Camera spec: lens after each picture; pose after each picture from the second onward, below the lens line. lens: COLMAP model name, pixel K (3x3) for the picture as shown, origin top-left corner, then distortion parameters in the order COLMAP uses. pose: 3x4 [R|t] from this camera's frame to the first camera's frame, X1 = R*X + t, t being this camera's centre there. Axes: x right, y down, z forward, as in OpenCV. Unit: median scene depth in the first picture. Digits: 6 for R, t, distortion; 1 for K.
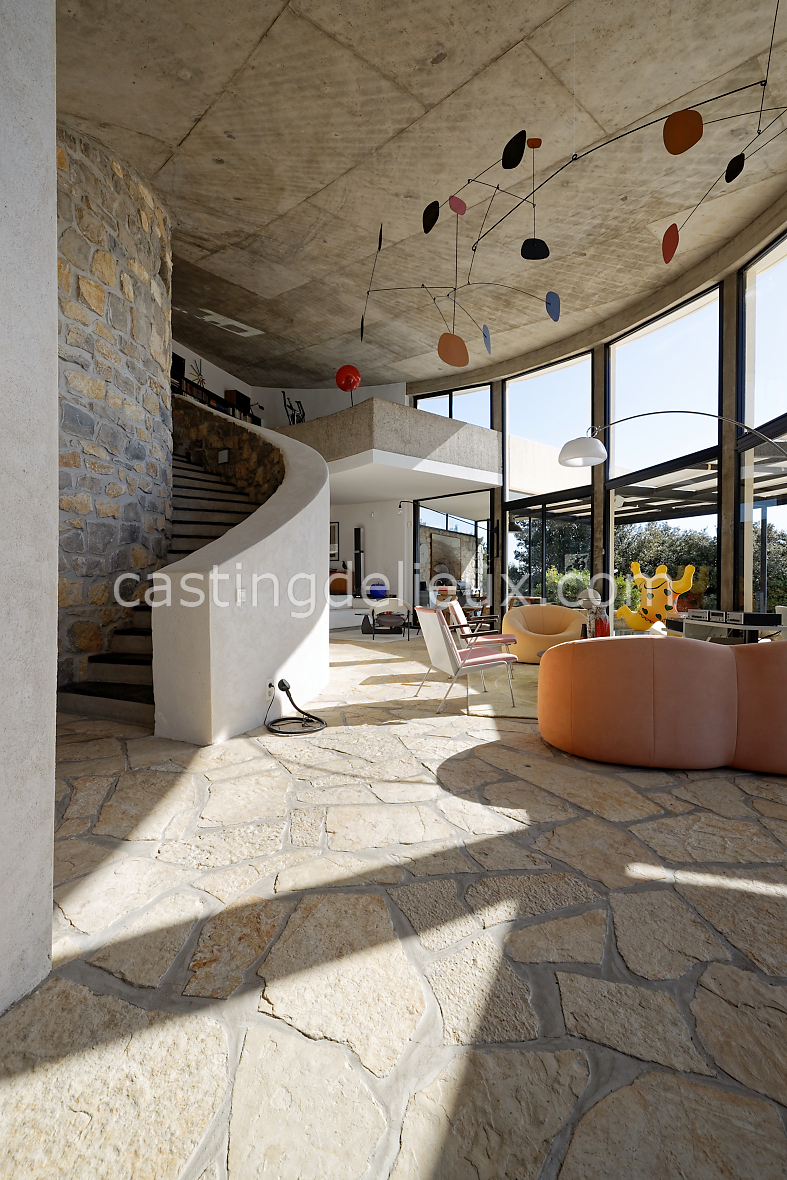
lens RADIAL K [[522.9, 0, 391.0], [0, 522.9, 588.0], [0, 0, 1]] dist [-0.010991, 0.003137]
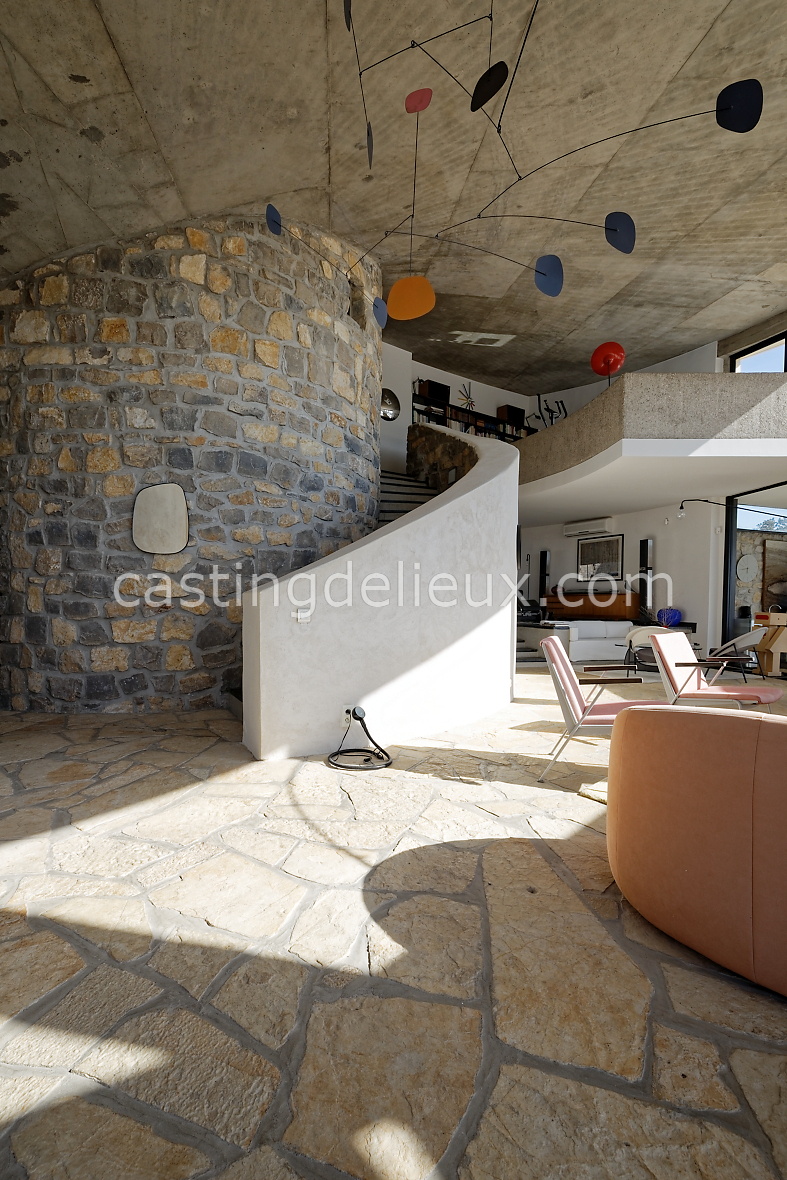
lens RADIAL K [[522.9, 0, 347.0], [0, 522.9, 614.2], [0, 0, 1]] dist [-0.010991, 0.003137]
pose [[0.759871, 0.018994, -0.649796, 0.312251], [-0.016160, 0.999816, 0.010327, 0.000474], [0.649872, 0.002653, 0.760039, 0.231622]]
